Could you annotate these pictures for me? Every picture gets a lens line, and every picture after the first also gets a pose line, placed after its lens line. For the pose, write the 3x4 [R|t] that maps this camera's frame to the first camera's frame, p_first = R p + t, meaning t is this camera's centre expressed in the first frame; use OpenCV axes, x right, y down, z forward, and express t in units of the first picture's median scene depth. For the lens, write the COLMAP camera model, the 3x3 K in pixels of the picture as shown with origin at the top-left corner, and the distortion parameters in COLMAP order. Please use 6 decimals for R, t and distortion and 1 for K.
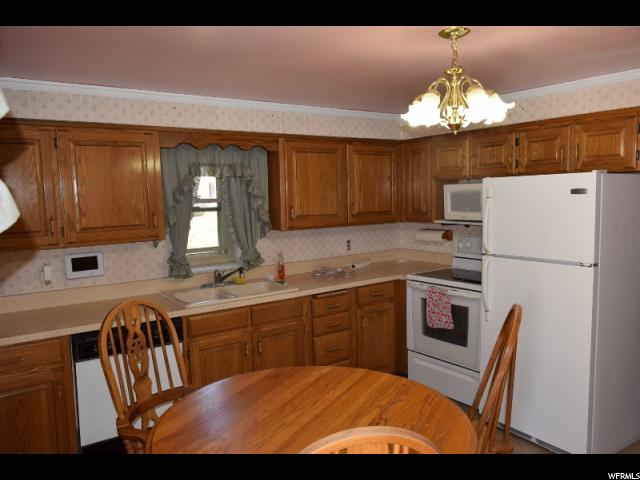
lens RADIAL K [[489.2, 0, 320.0], [0, 489.2, 240.0], [0, 0, 1]] dist [-0.005557, 0.001946]
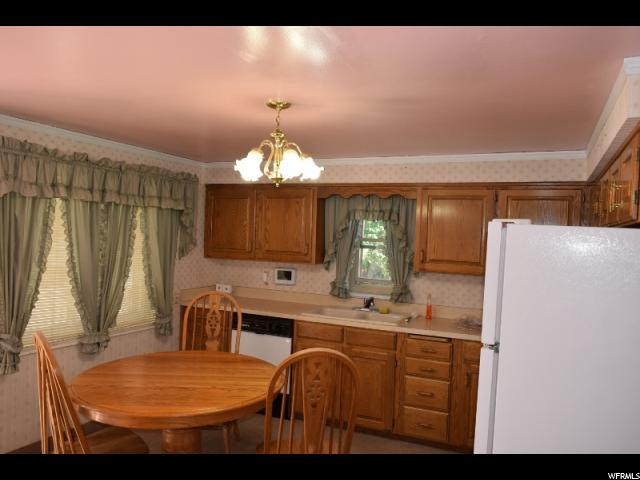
lens RADIAL K [[489.2, 0, 320.0], [0, 489.2, 240.0], [0, 0, 1]] dist [-0.005557, 0.001946]
pose [[0.515059, 0.057235, -0.855242, 0.852291], [-0.135173, 0.990707, -0.015106, -0.050646], [0.846429, 0.123386, 0.518009, 0.297565]]
